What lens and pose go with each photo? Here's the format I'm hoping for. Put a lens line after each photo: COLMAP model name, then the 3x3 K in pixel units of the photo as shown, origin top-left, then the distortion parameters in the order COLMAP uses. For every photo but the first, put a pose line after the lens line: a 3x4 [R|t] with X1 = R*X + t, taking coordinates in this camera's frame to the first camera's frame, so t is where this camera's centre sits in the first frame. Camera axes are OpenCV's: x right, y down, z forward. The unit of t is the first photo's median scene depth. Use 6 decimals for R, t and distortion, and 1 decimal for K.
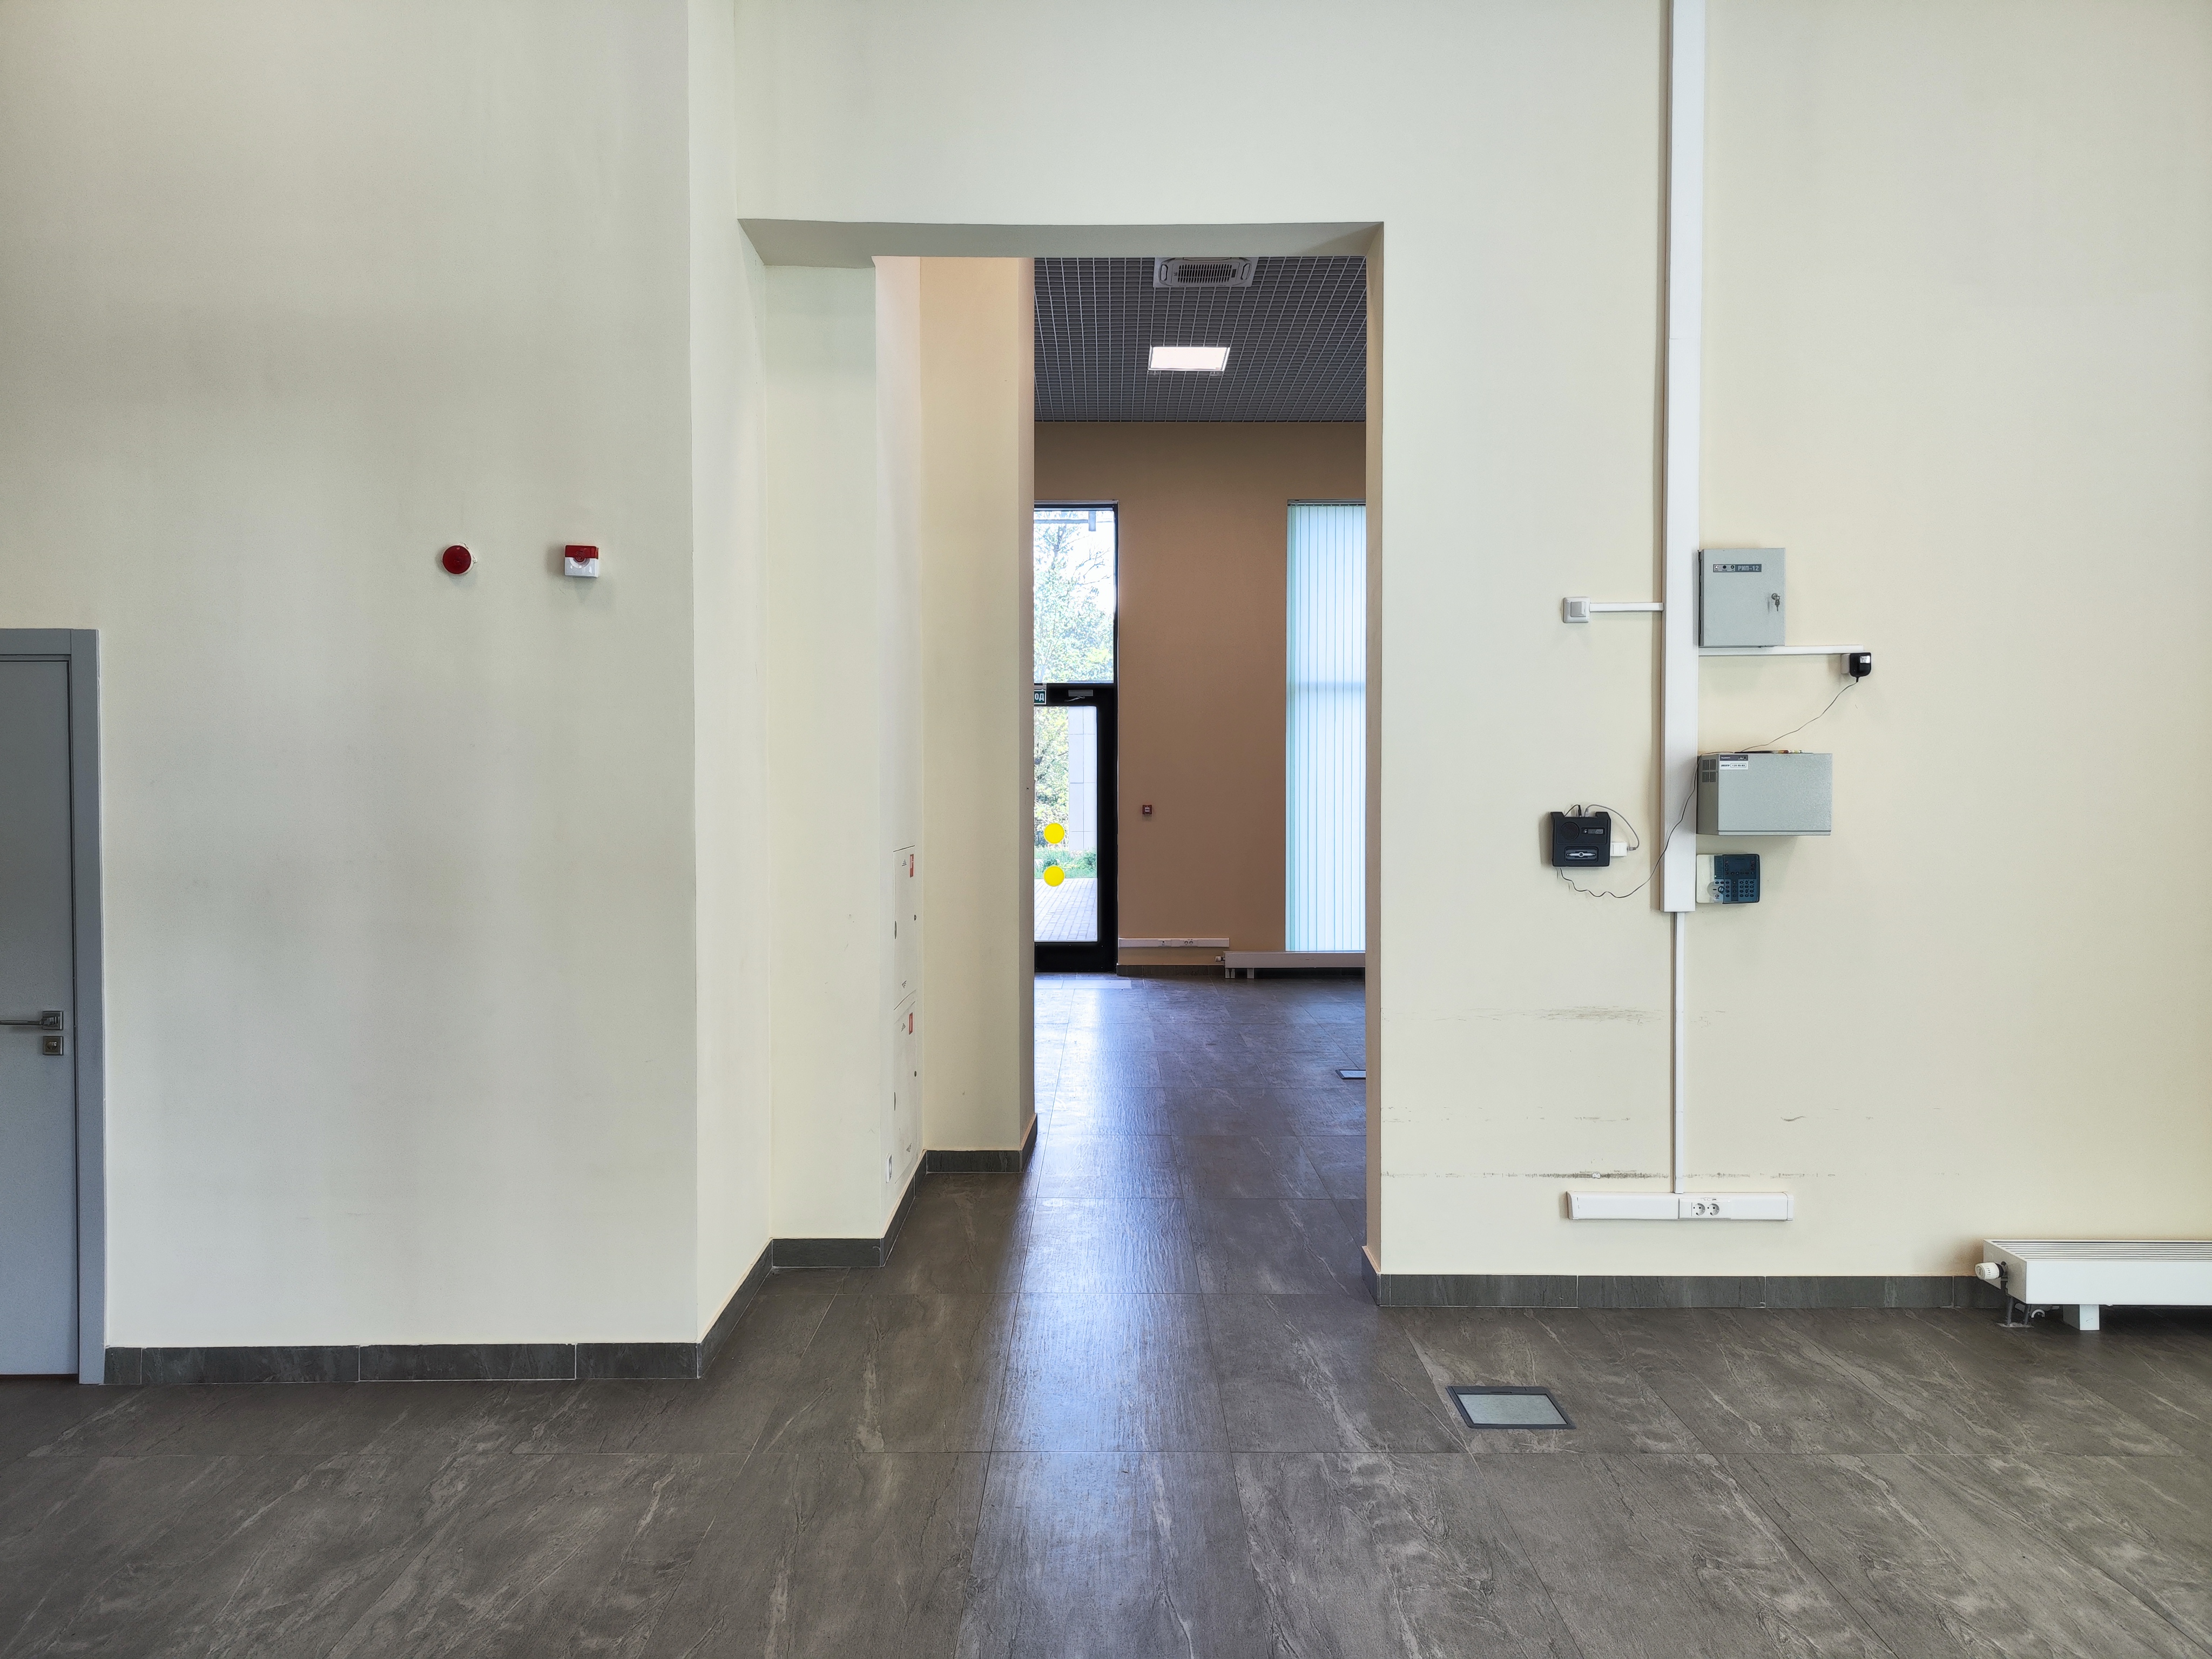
lens RADIAL K [[1553.1, 0, 1110.9], [0, 1553.1, 797.8], [0, 0, 1]] dist [0.044333, -0.027200]
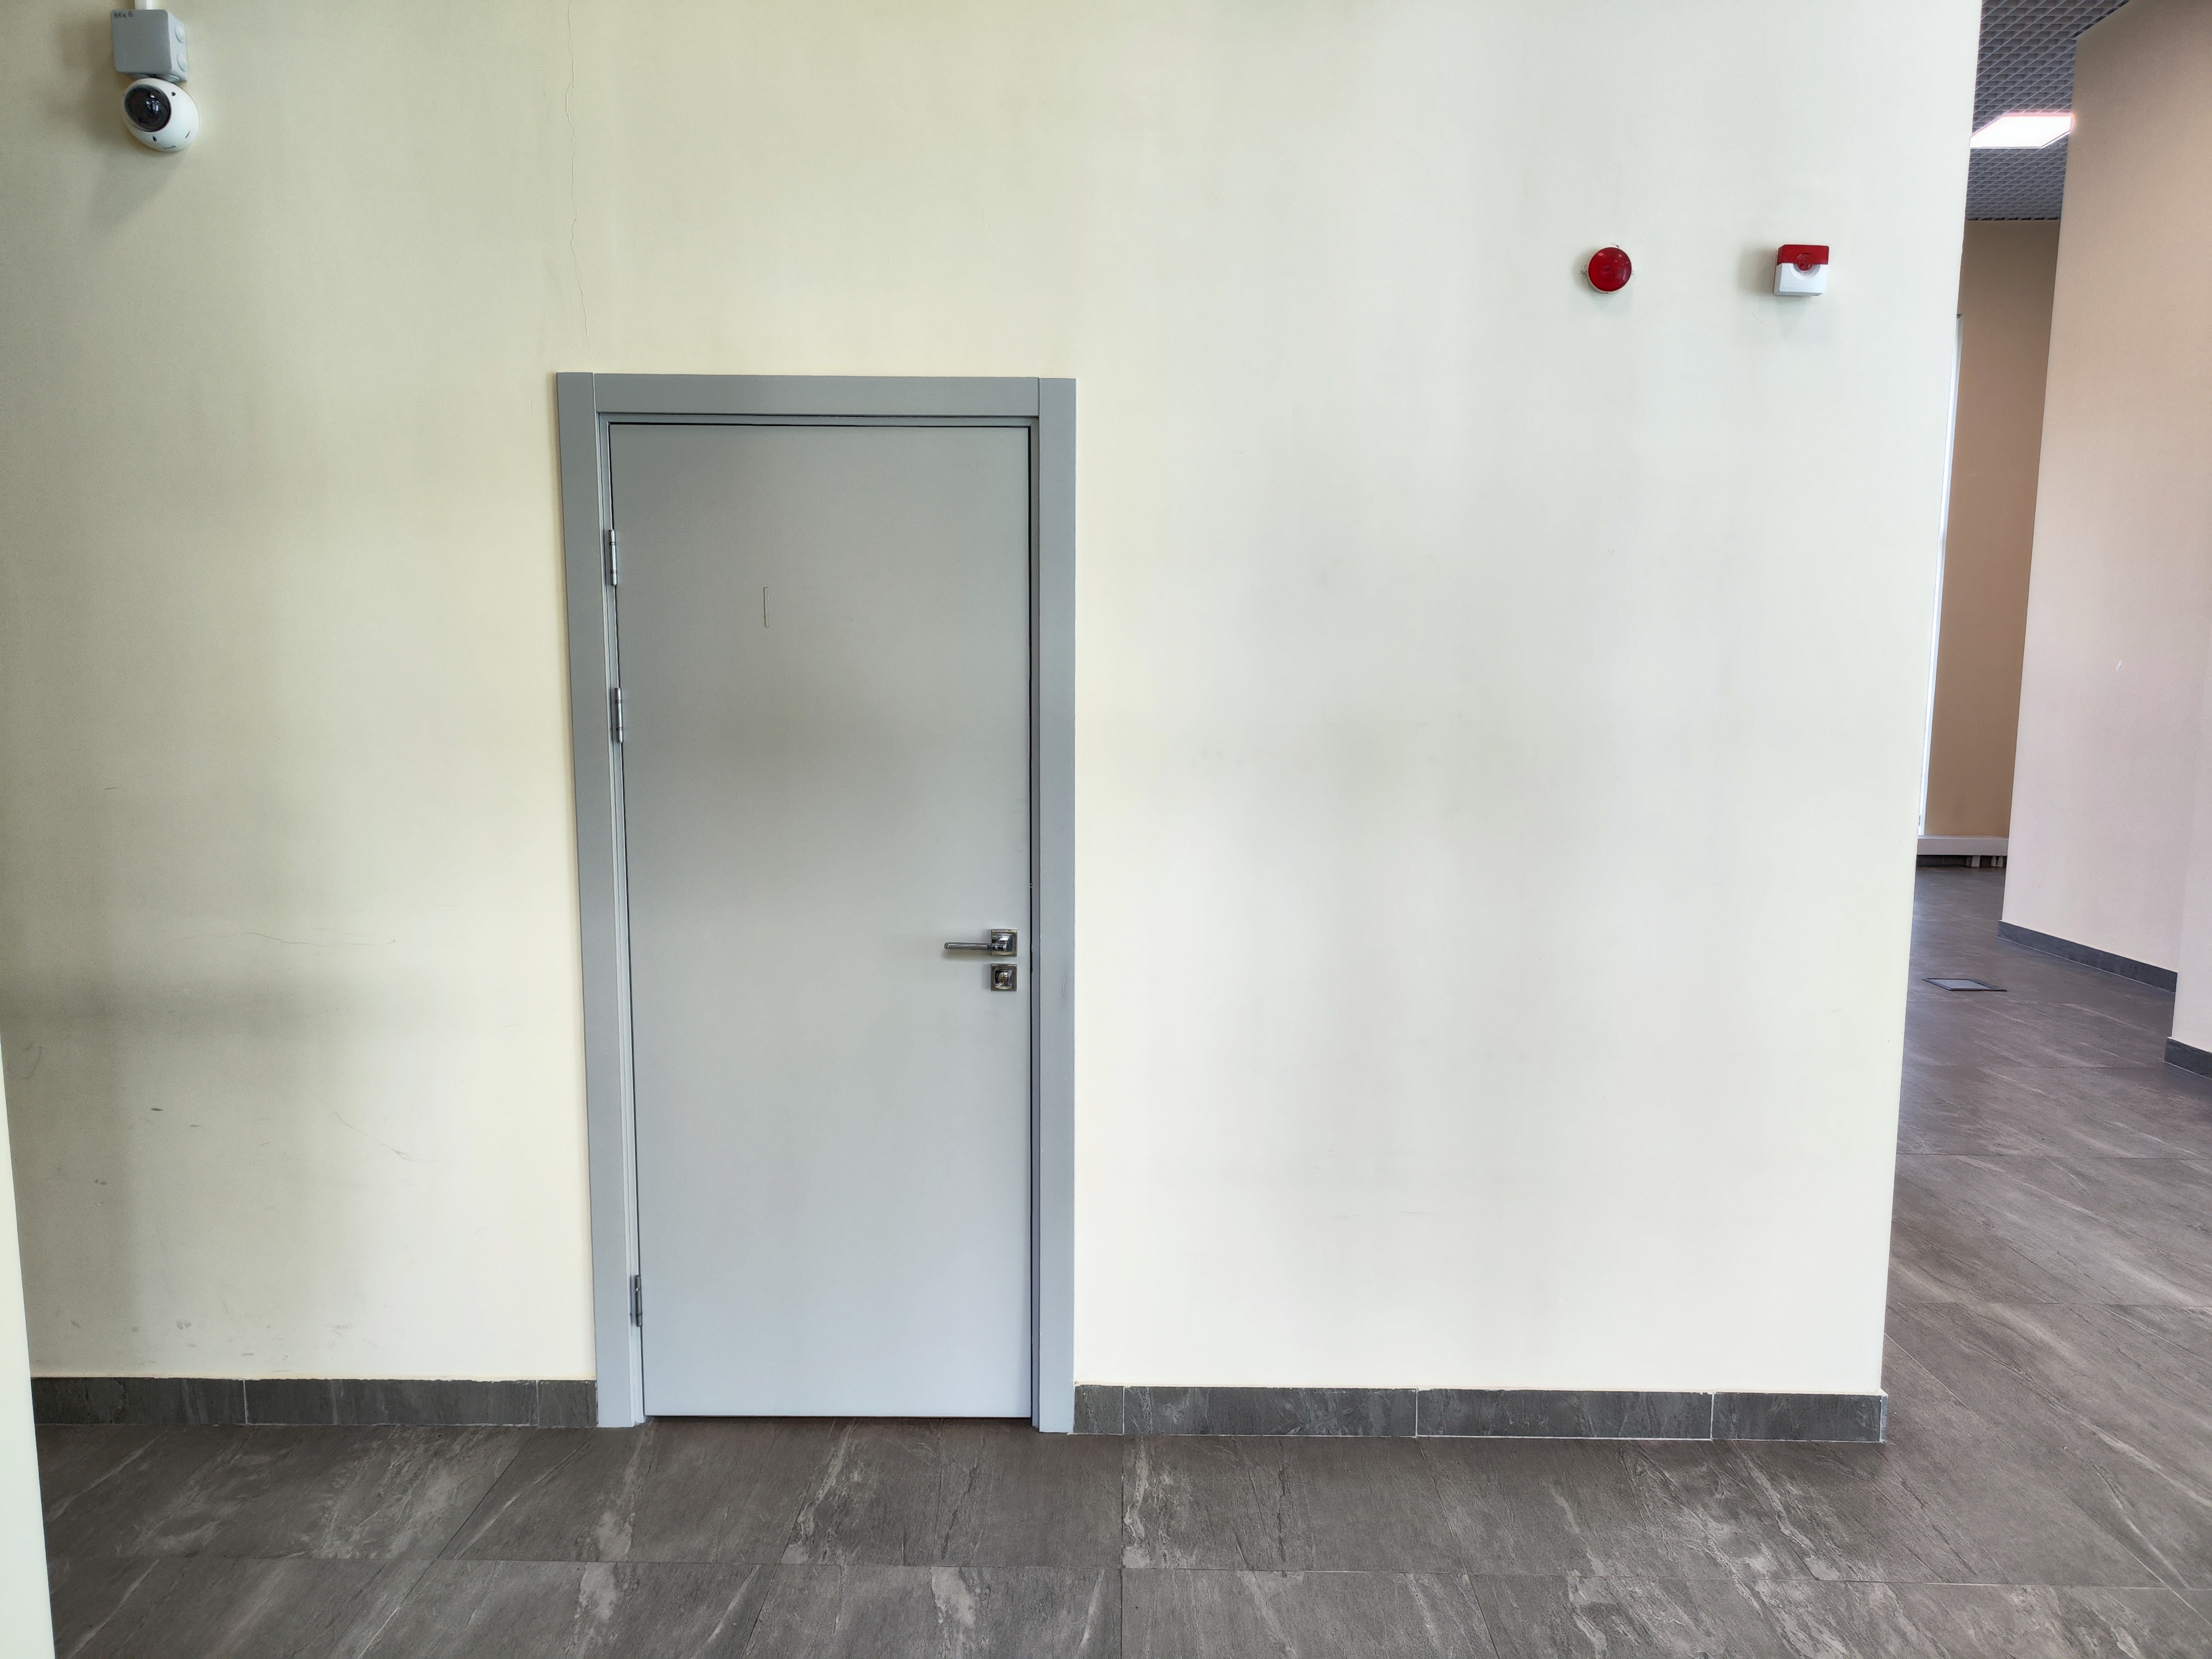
lens RADIAL K [[1531.4, 0, 1106.0], [0, 1531.4, 829.5], [0, 0, 1]] dist [0.009463, 0.001855]
pose [[0.999842, 0.006444, -0.016560, -0.612470], [-0.004852, 0.995521, 0.094419, 0.024787], [0.017094, -0.094324, 0.995395, 0.316512]]
